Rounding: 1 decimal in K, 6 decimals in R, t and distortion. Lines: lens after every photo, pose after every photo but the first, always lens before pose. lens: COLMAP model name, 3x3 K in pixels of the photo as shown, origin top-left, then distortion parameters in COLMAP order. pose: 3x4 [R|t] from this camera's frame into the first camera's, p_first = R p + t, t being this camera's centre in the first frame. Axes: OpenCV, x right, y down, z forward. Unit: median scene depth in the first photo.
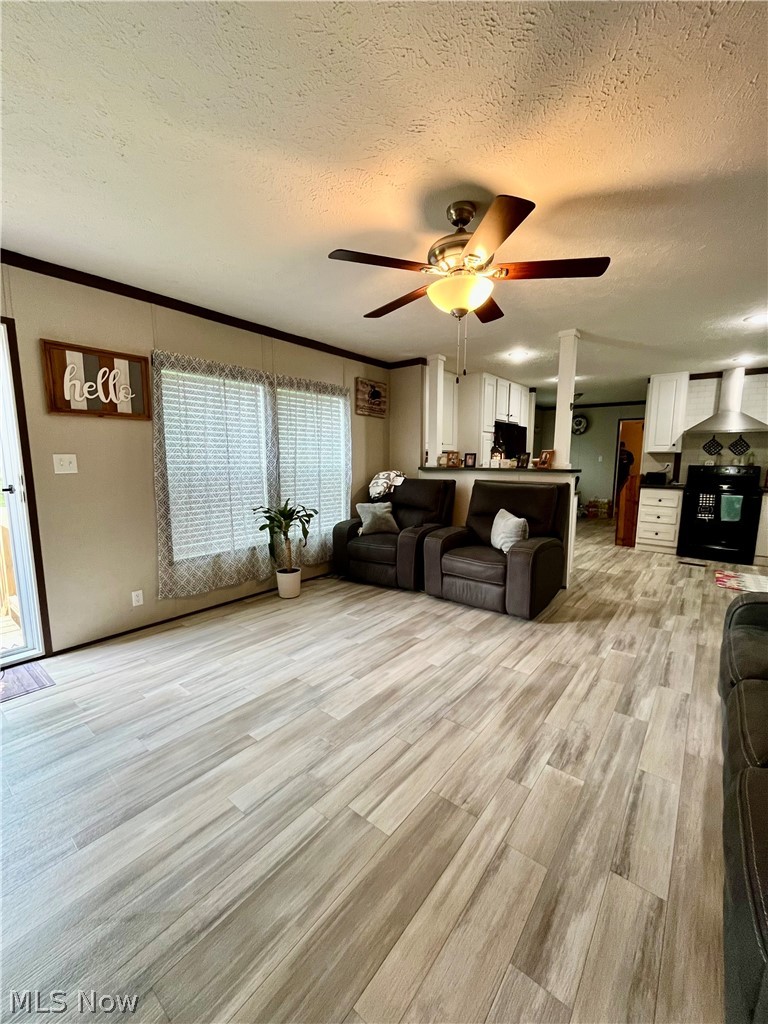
lens RADIAL K [[415.5, 0, 385.4], [0, 415.5, 511.1], [0, 0, 1]] dist [-0.005856, 0.000216]
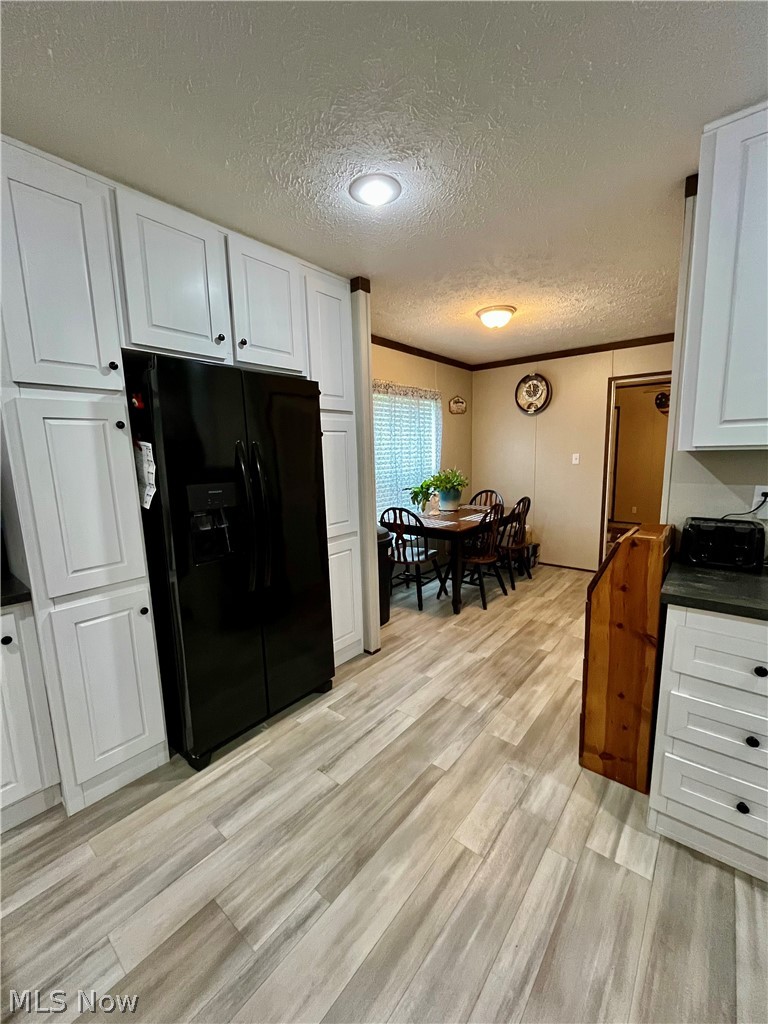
lens RADIAL K [[415.5, 0, 386.6], [0, 415.5, 512.2], [0, 0, 1]] dist [-0.005856, 0.000216]
pose [[0.999740, -0.020017, -0.010905, -0.322104], [0.020207, 0.999640, 0.017675, -0.049968], [0.010547, -0.017891, 0.999784, 0.037054]]
